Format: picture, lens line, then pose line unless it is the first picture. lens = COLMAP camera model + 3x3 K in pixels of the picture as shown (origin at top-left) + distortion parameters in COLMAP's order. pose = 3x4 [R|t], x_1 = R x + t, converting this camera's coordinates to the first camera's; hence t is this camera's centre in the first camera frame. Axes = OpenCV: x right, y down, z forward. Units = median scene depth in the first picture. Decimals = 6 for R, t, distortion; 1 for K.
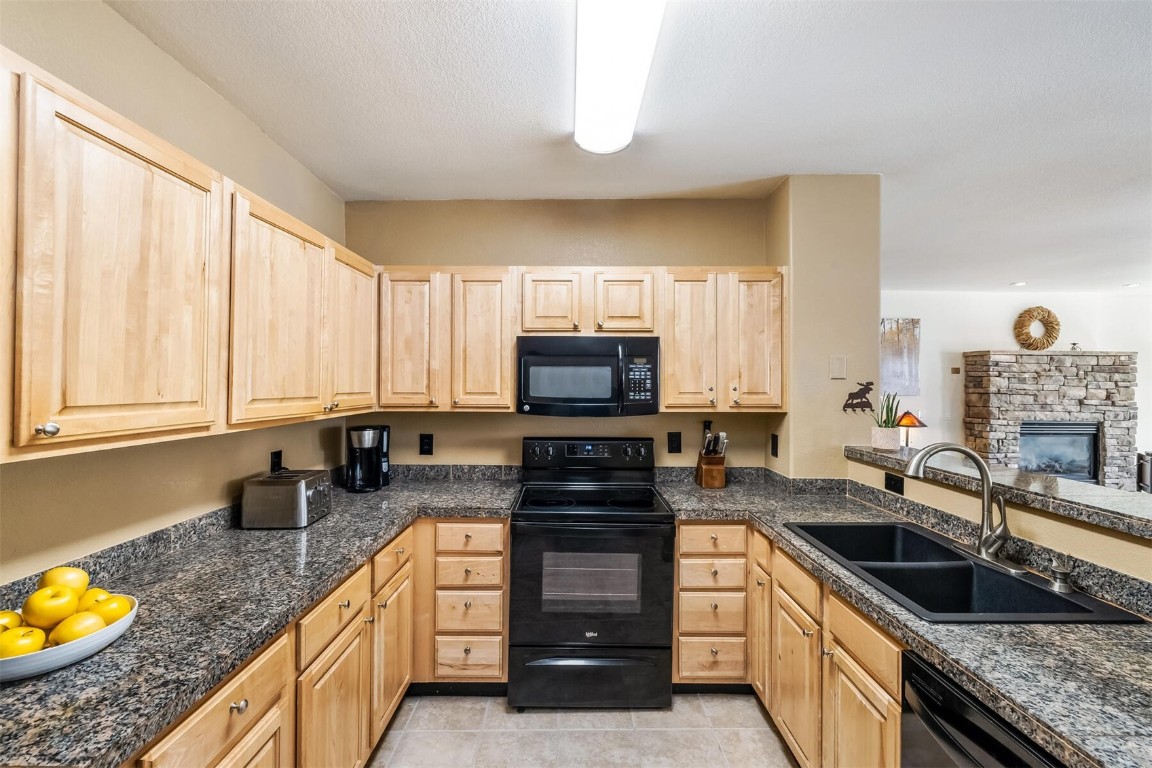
lens RADIAL K [[485.0, 0, 575.2], [0, 485.0, 380.6], [0, 0, 1]] dist [-0.002237, 0.000314]
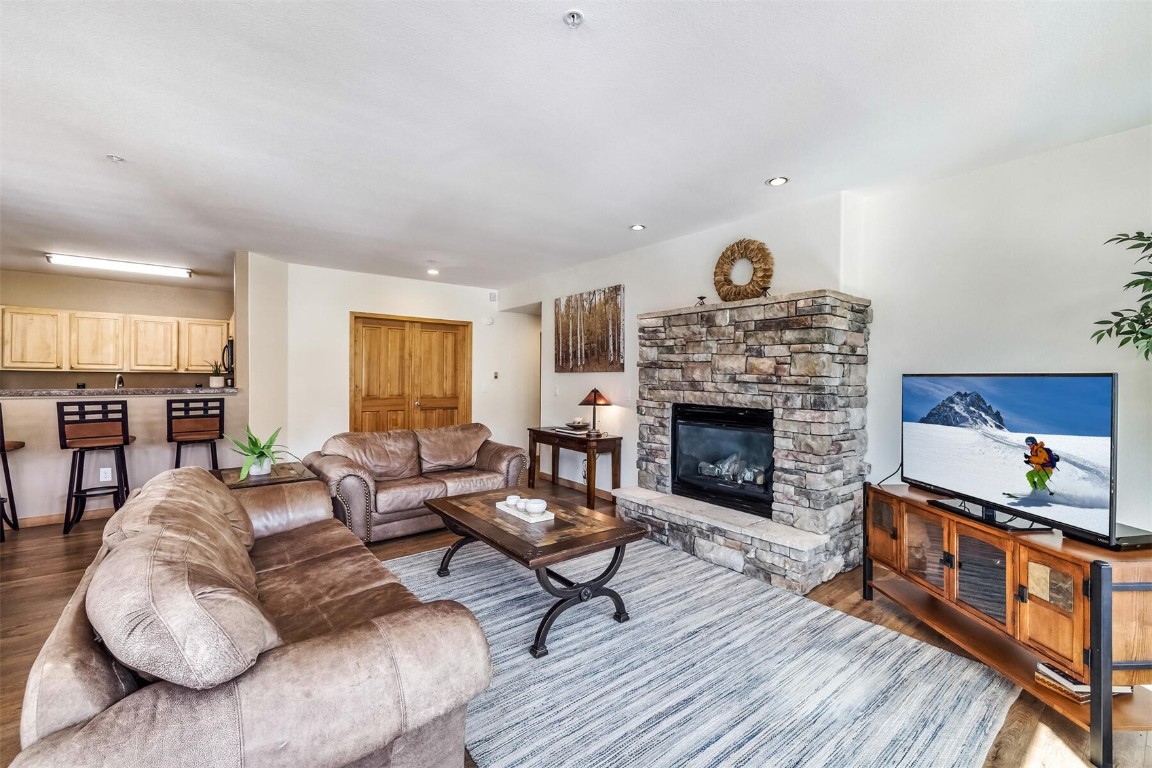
lens RADIAL K [[485.0, 0, 573.6], [0, 485.0, 383.5], [0, 0, 1]] dist [-0.002237, 0.000314]
pose [[0.604828, 0.008554, -0.796311, 3.076653], [-0.001658, 0.999954, 0.009482, 0.098265], [0.796355, -0.004414, 0.604814, 0.905274]]
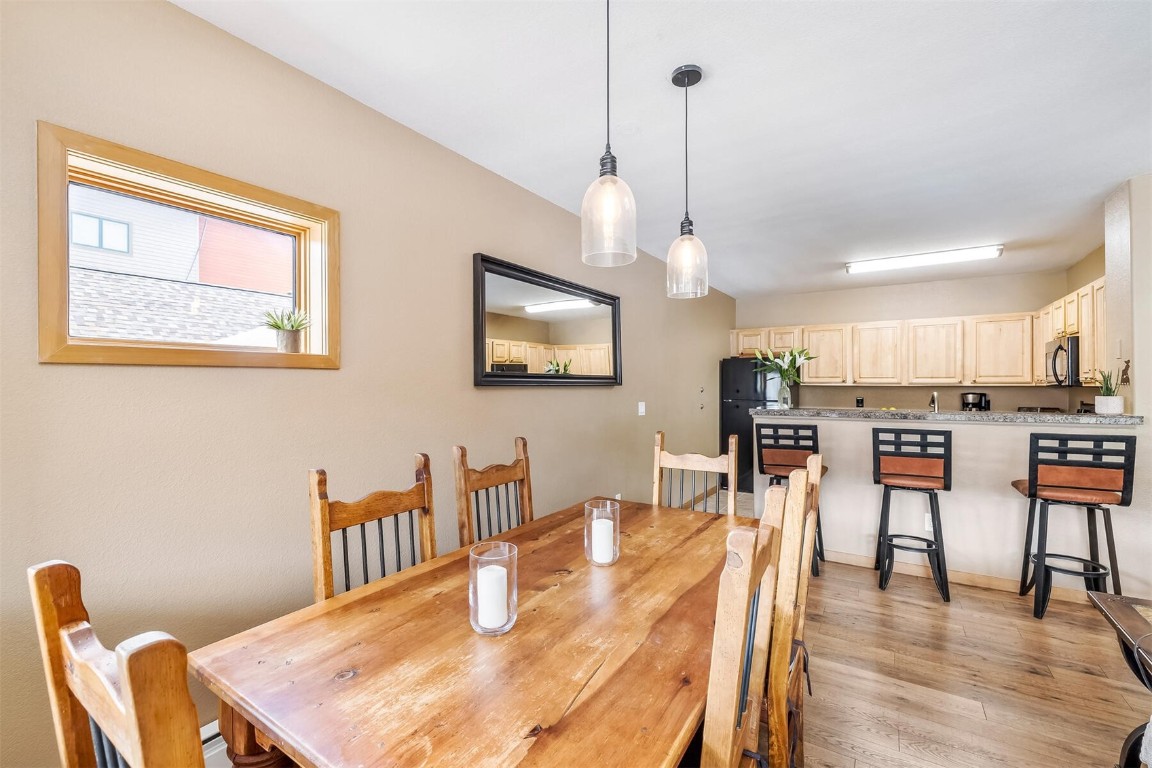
lens RADIAL K [[485.0, 0, 575.0], [0, 485.0, 389.7], [0, 0, 1]] dist [-0.002237, 0.000314]
pose [[-0.557829, 0.009462, -0.829902, 2.259705], [0.005888, 0.999955, 0.007444, 0.054524], [0.829935, -0.000734, -0.557860, 0.546911]]
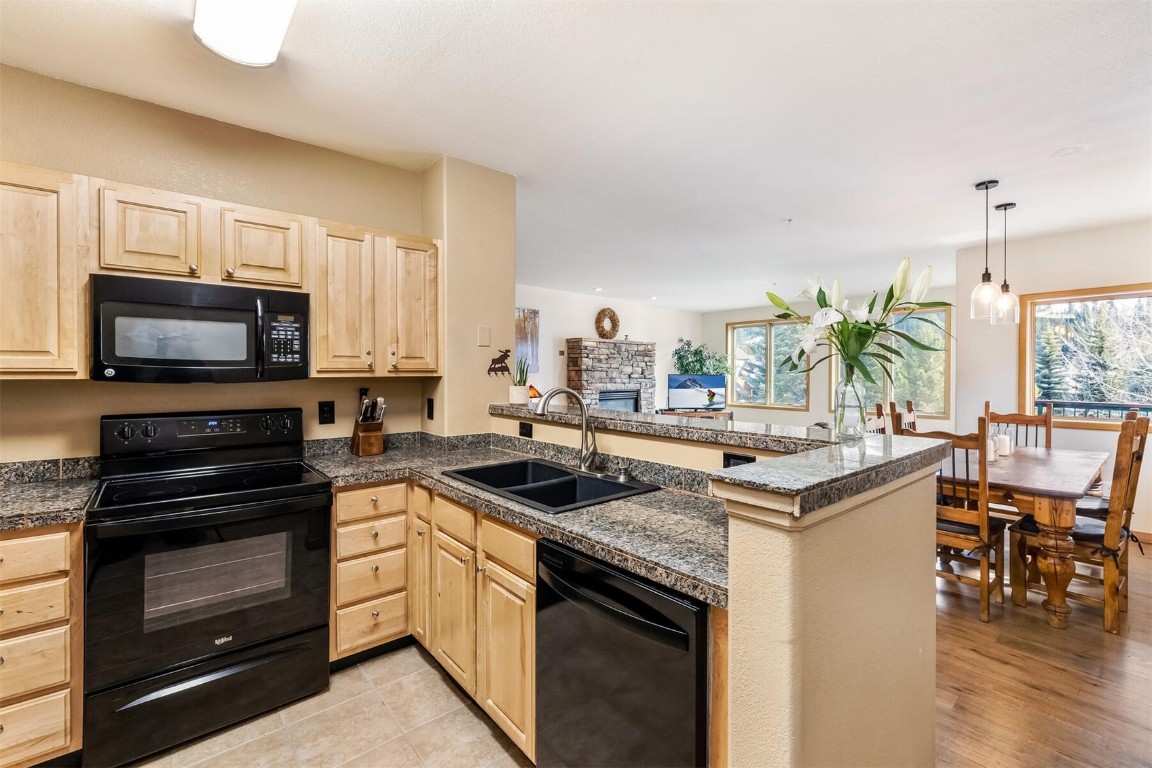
lens RADIAL K [[485.0, 0, 573.3], [0, 485.0, 376.7], [0, 0, 1]] dist [-0.002237, 0.000314]
pose [[0.768746, -0.009572, 0.639483, -0.028524], [-0.000631, 0.999876, 0.015725, 0.049677], [-0.639554, -0.012492, 0.768644, -0.016969]]
